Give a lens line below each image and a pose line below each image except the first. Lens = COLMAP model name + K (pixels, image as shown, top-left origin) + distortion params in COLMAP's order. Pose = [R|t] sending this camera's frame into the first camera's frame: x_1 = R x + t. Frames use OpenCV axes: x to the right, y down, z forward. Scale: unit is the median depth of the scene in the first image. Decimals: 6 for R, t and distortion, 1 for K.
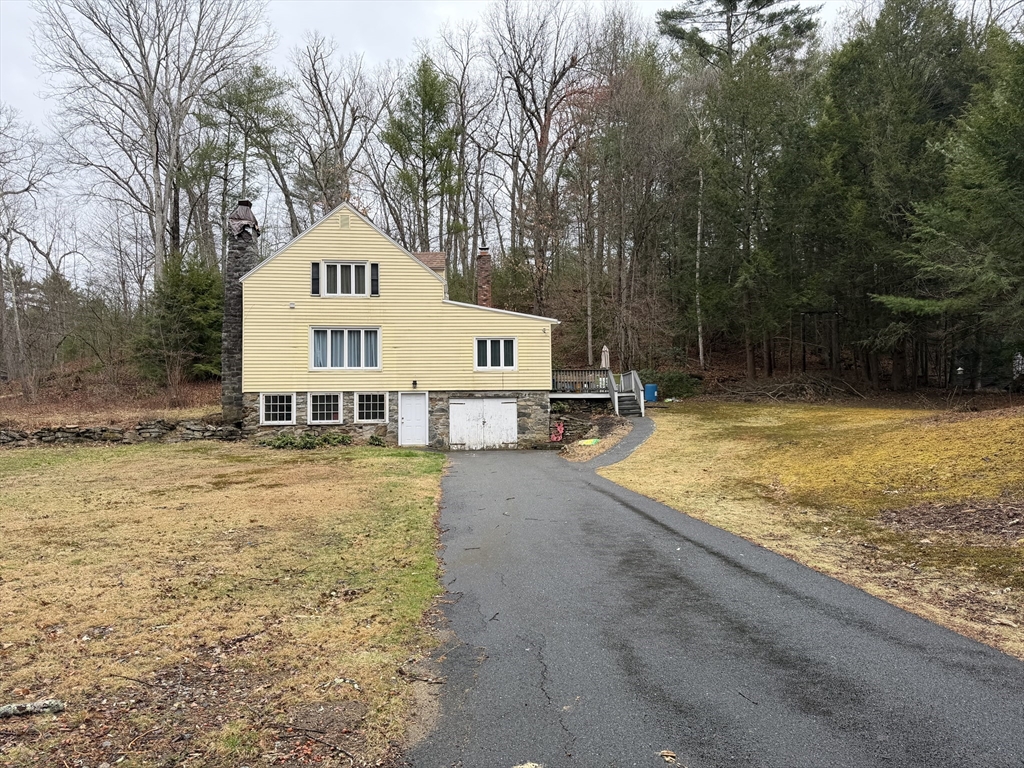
lens RADIAL K [[723.4, 0, 520.1], [0, 723.4, 389.2], [0, 0, 1]] dist [0.034069, -0.019366]
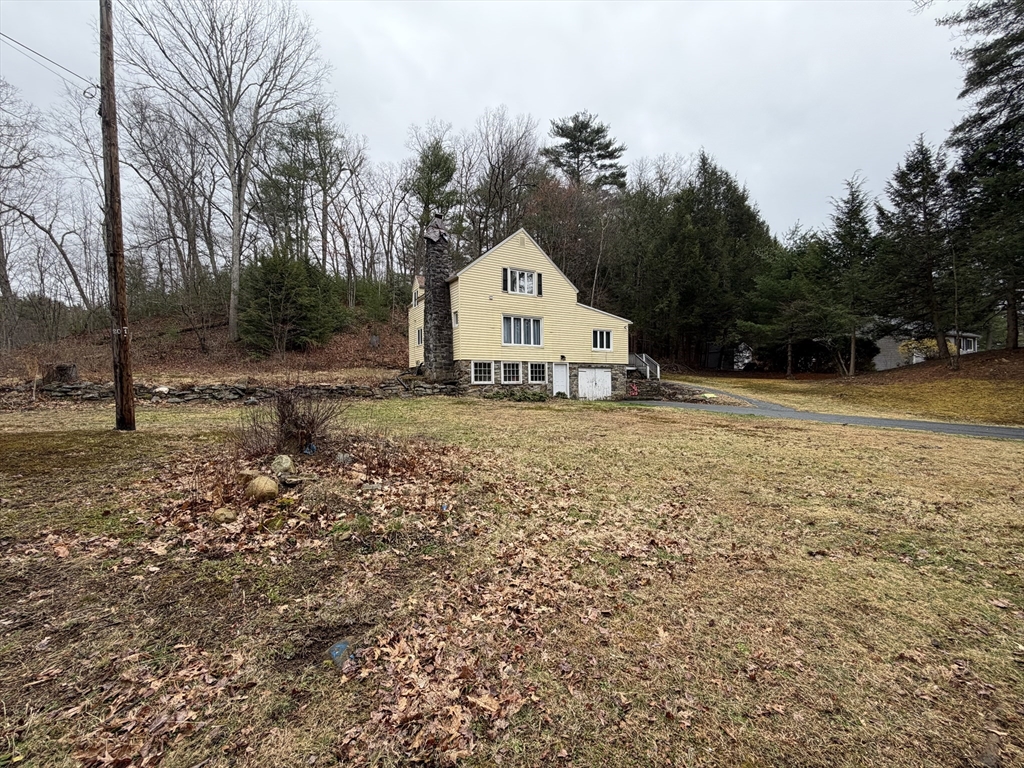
lens RADIAL K [[408.1, 0, 501.1], [0, 408.1, 385.0], [0, 0, 1]] dist [-0.000438, 0.000620]
pose [[0.909433, 0.005190, 0.415818, -0.608263], [-0.024402, 0.998865, 0.040902, 0.017730], [-0.415134, -0.047345, 0.908527, 0.279222]]
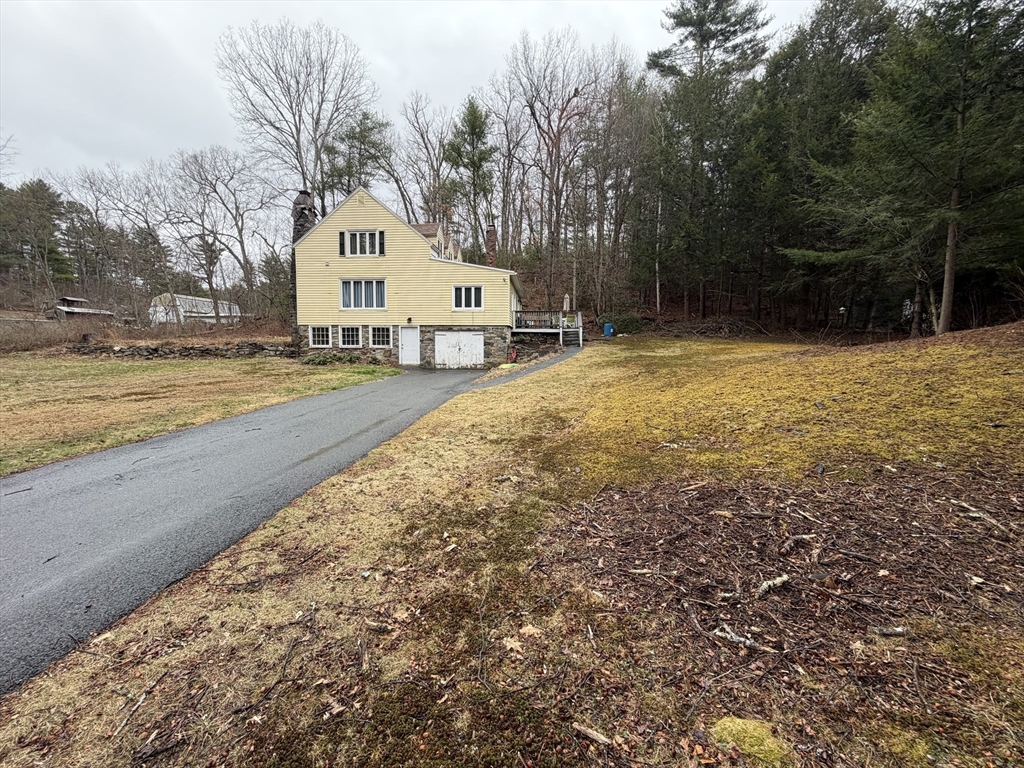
lens RADIAL K [[408.1, 0, 515.6], [0, 408.1, 382.6], [0, 0, 1]] dist [-0.000438, 0.000620]
pose [[0.985167, 0.032542, -0.168487, 0.188753], [-0.010871, 0.991718, 0.127977, 0.009263], [0.171256, -0.124247, 0.977361, 0.251872]]
